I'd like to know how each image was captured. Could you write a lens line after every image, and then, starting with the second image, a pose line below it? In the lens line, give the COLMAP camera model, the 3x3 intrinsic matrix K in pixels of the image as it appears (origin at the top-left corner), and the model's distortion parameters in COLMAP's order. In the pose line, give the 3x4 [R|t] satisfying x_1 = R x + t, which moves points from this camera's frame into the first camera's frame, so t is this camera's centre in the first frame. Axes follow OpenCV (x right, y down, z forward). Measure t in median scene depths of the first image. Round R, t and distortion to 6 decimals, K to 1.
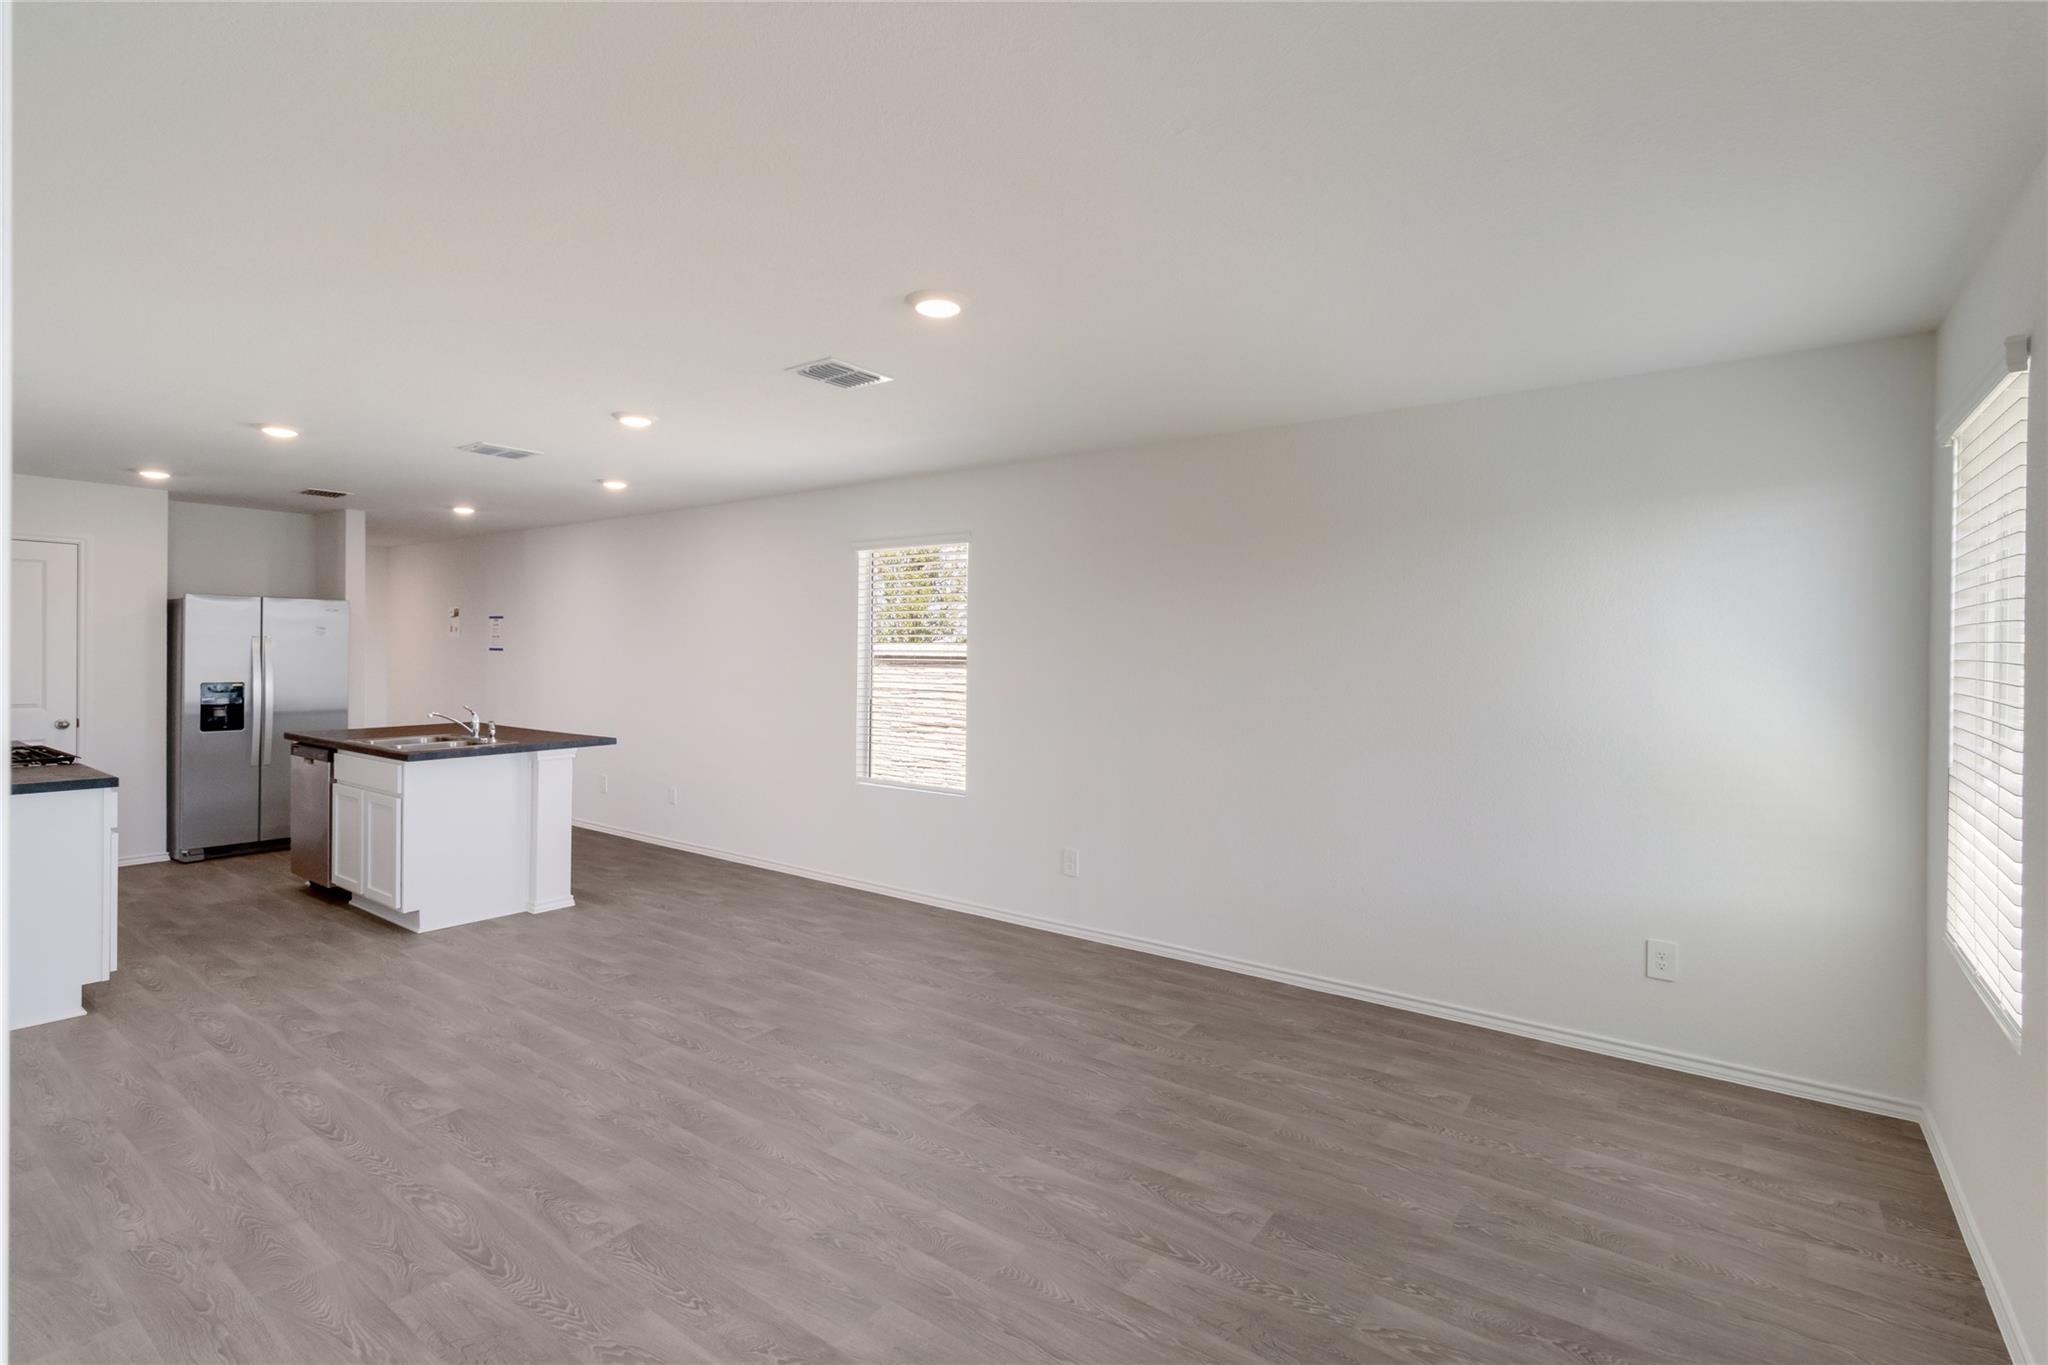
lens RADIAL K [[960.5, 0, 1019.8], [0, 960.5, 666.1], [0, 0, 1]] dist [-0.003509, -0.000942]
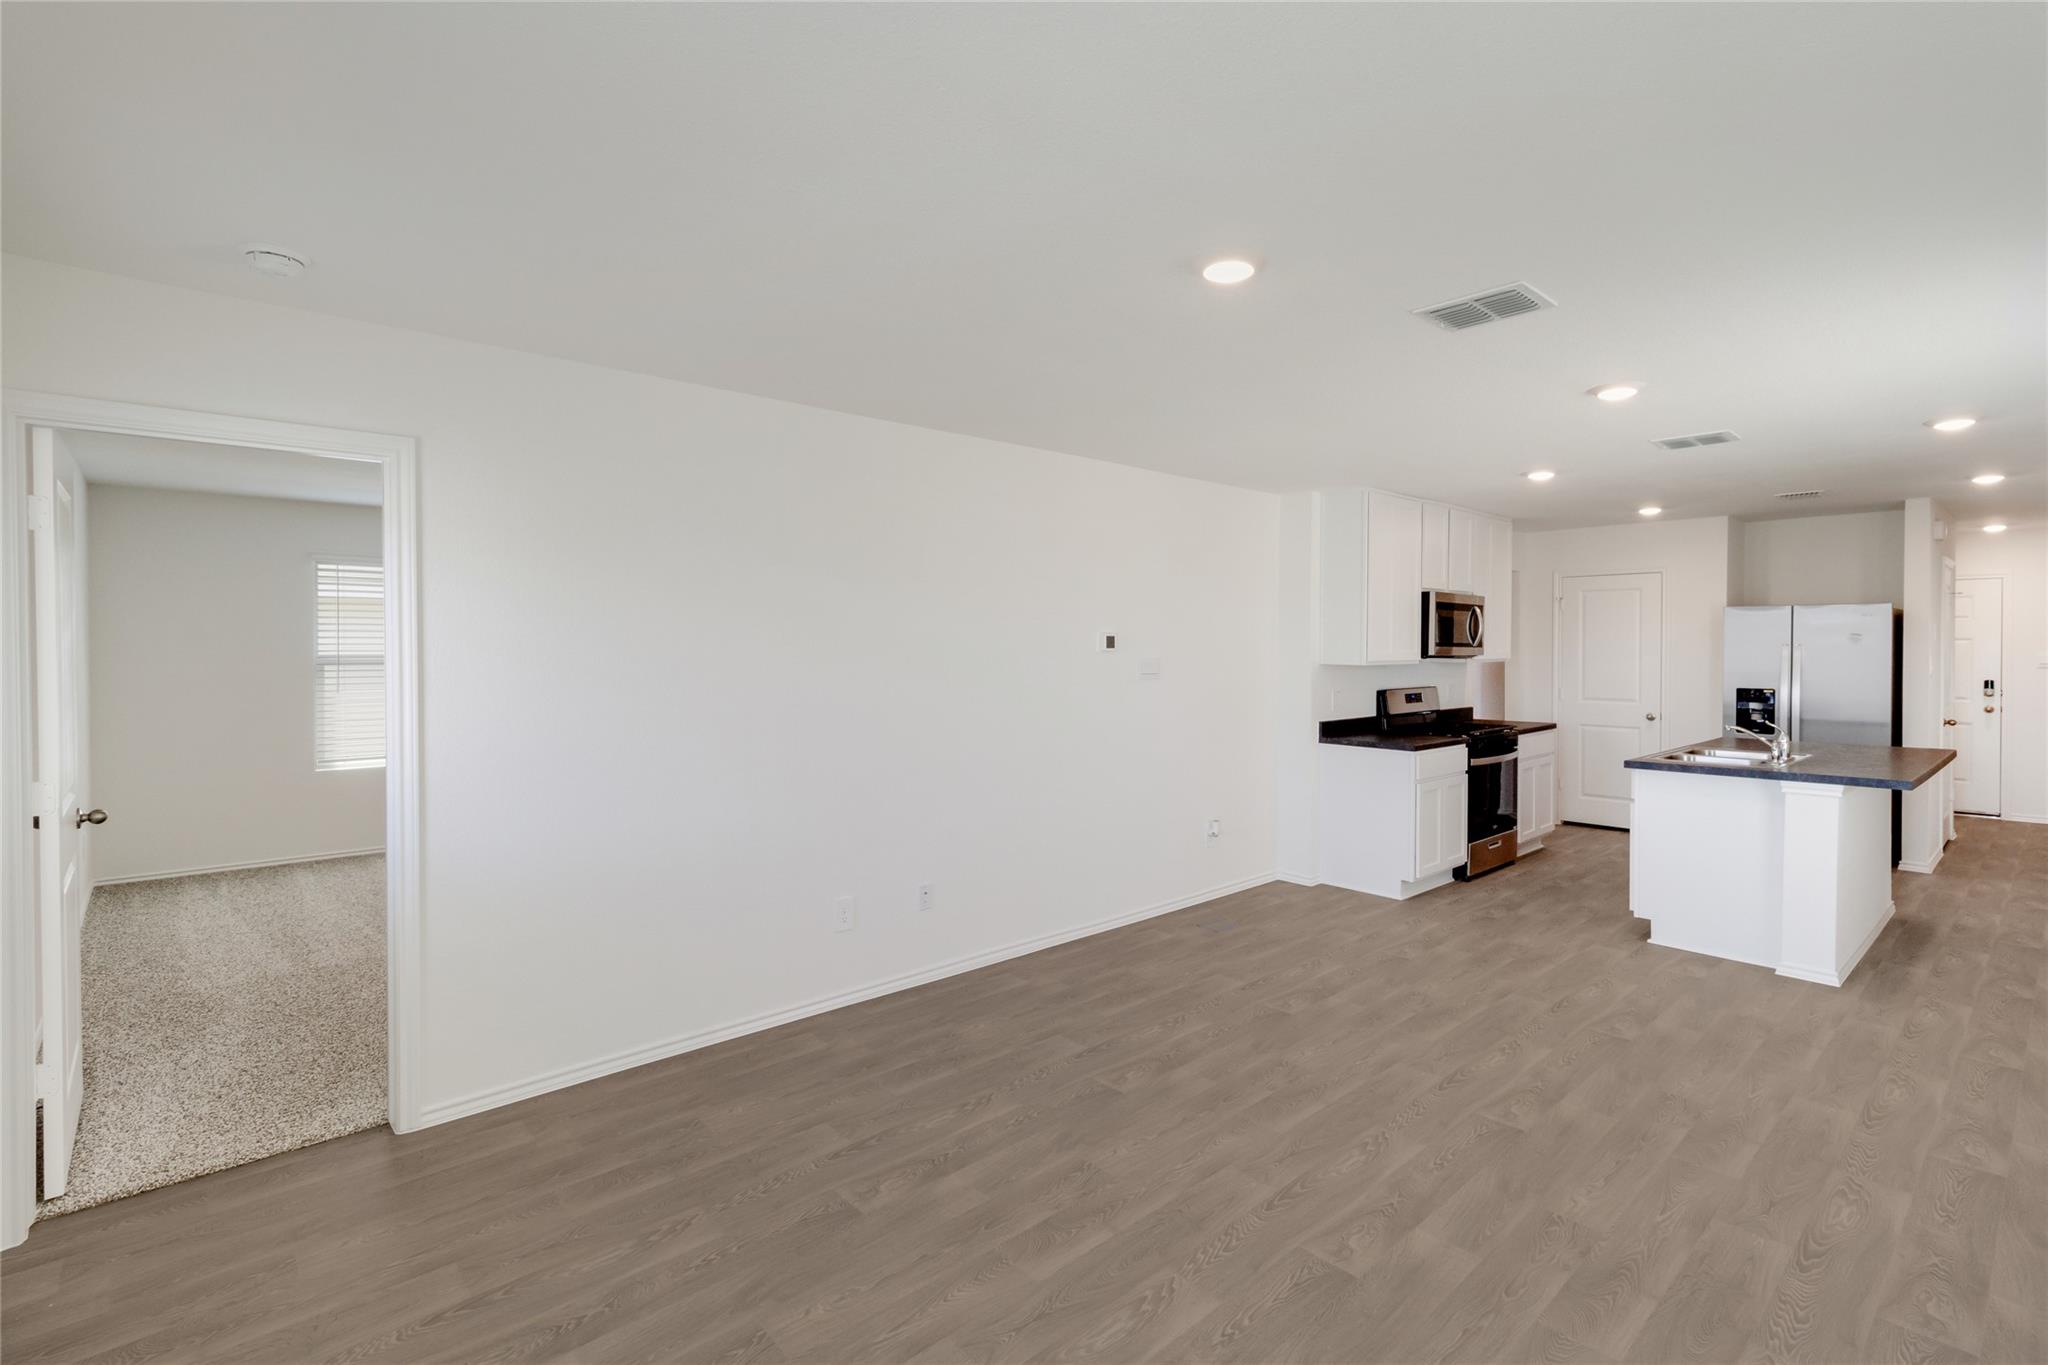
lens RADIAL K [[960.5, 0, 1019.8], [0, 960.5, 666.1], [0, 0, 1]] dist [-0.003509, -0.000942]
pose [[-0.215096, 0.005085, -0.976580, 0.422652], [-0.017742, 0.999801, 0.009114, -0.002539], [0.976432, 0.019287, -0.214963, 0.481196]]
